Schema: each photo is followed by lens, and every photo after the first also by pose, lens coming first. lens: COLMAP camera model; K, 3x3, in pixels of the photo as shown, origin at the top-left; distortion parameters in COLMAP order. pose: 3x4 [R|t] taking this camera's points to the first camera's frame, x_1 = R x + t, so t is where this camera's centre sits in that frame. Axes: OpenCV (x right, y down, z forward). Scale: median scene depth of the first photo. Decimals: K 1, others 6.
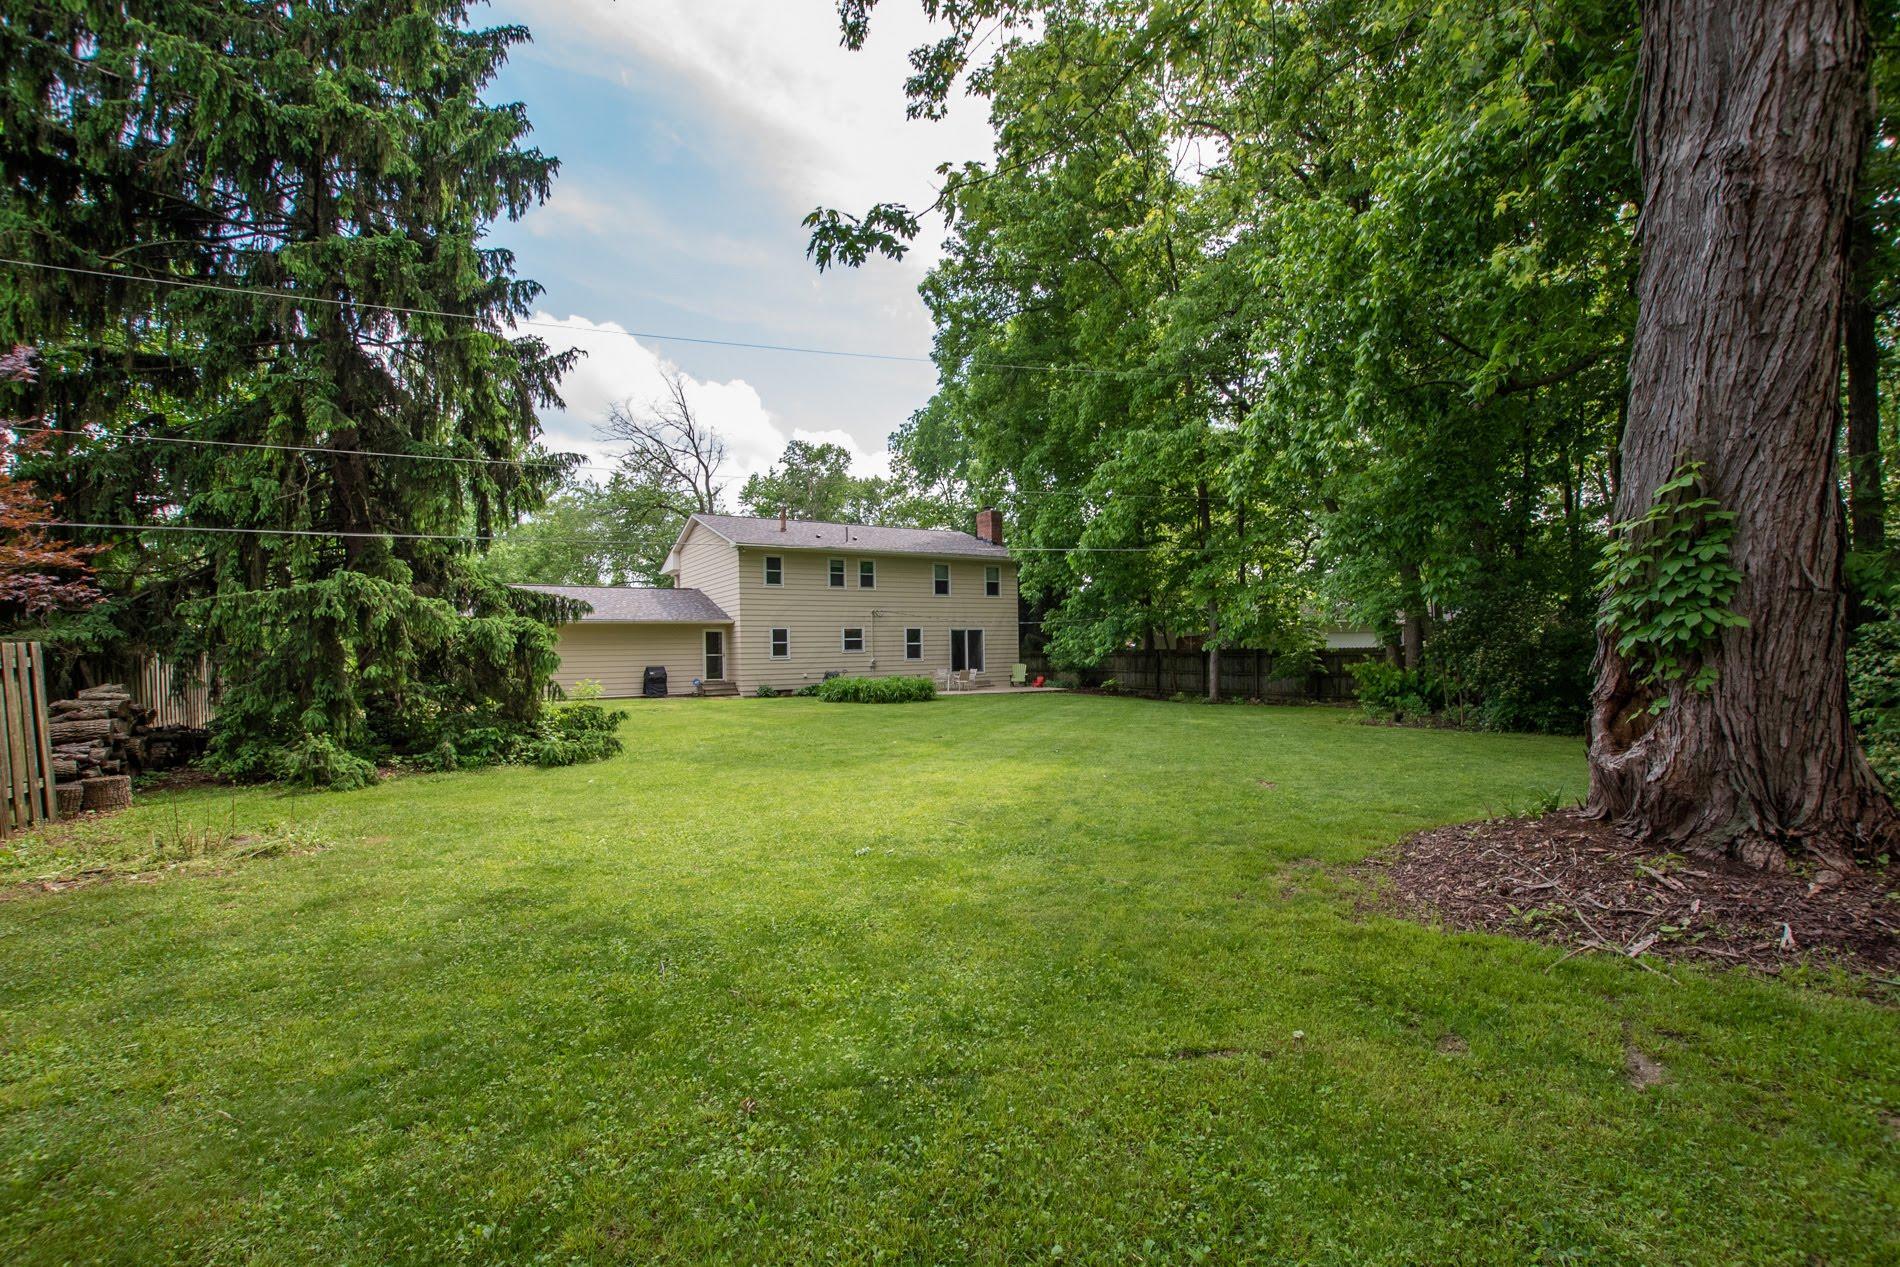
lens RADIAL K [[836.2, 0, 950.0], [0, 836.2, 633.5], [0, 0, 1]] dist [0.001180, 0.000283]
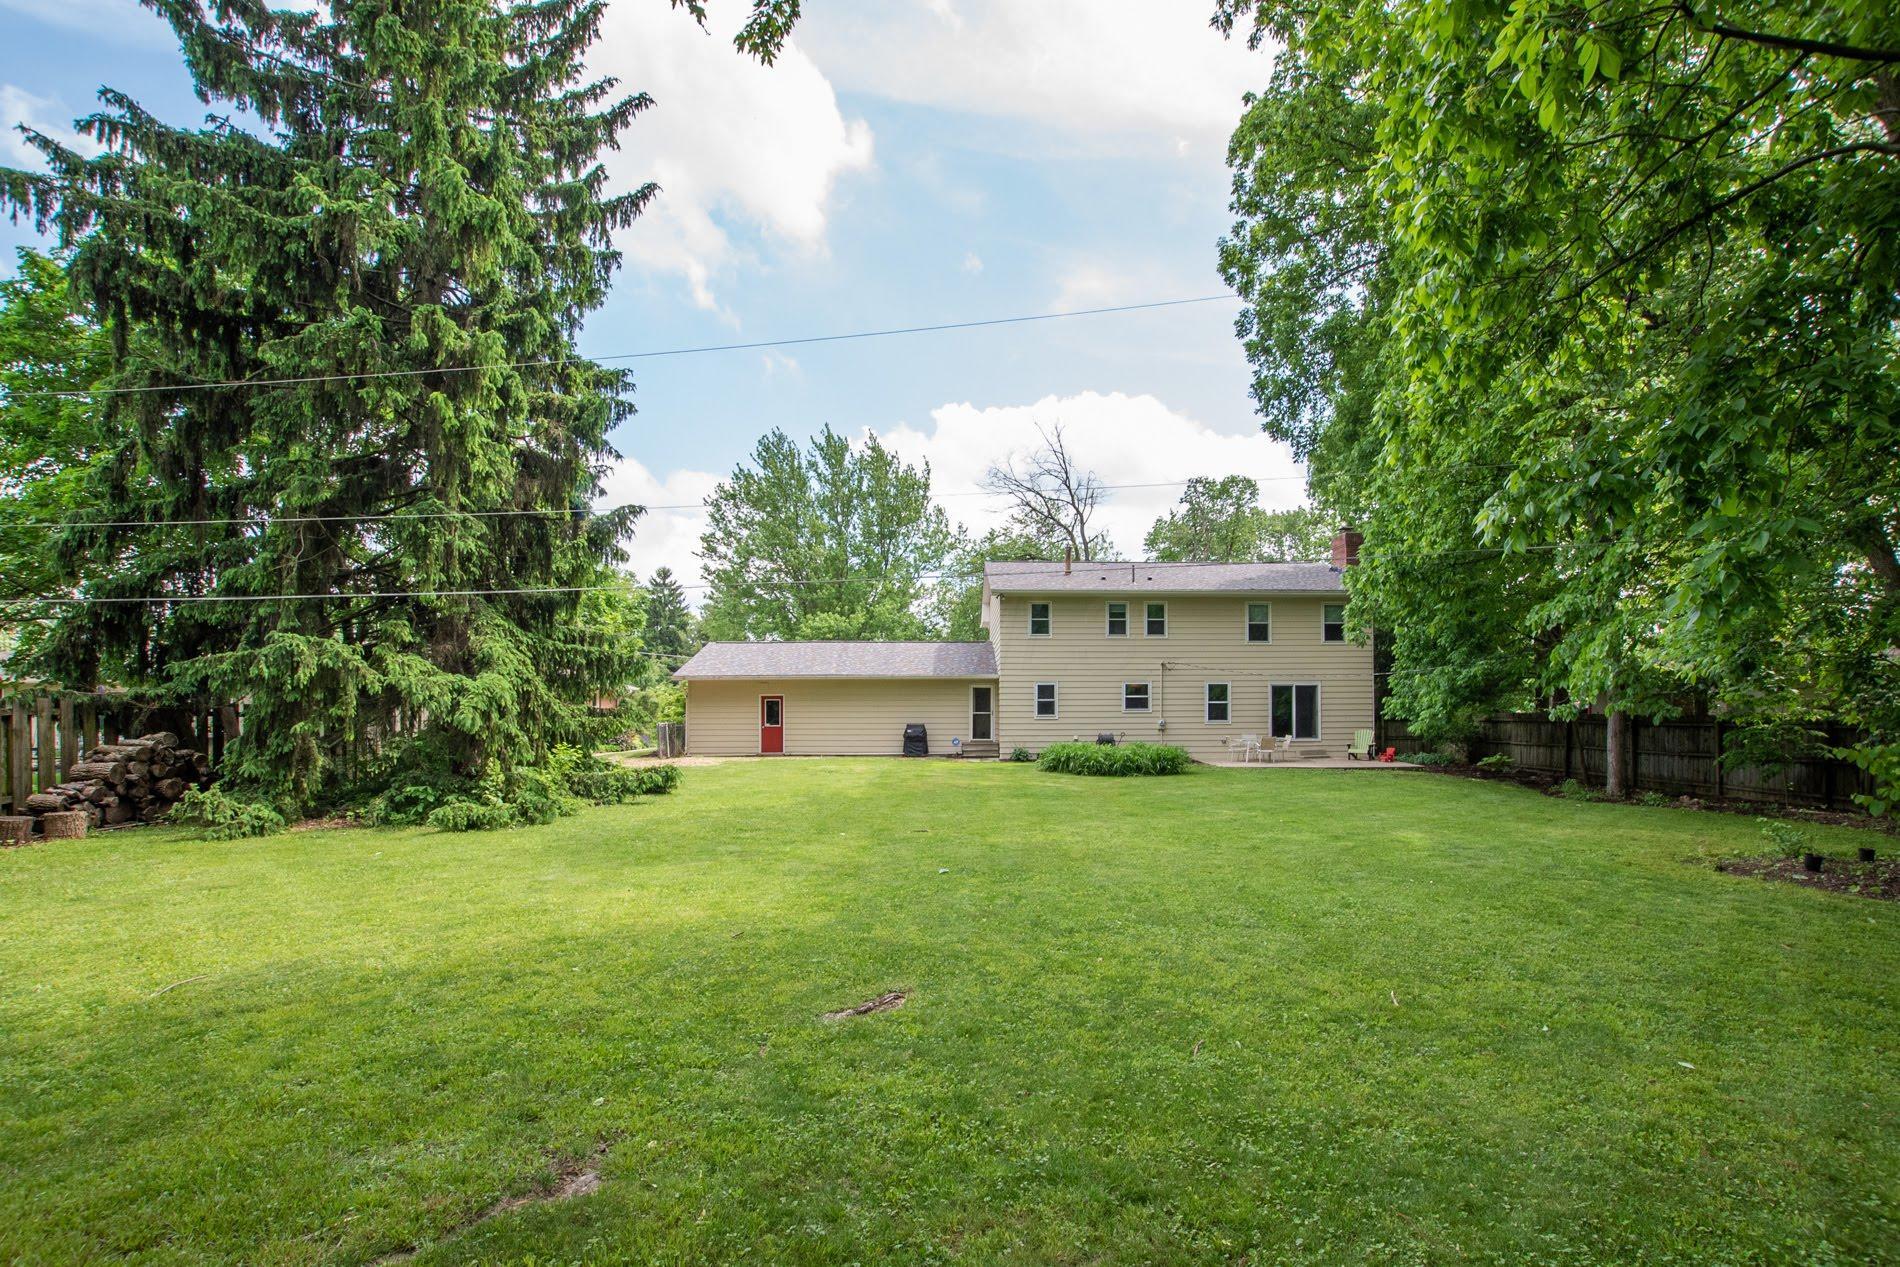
lens RADIAL K [[869.5, 0, 954.8], [0, 869.5, 693.1], [0, 0, 1]] dist [-0.035893, 0.000146]
pose [[0.863563, 0.002556, -0.504234, 0.166192], [-0.000013, 0.999987, 0.005048, -0.001099], [0.504240, -0.004352, 0.863552, 0.145800]]
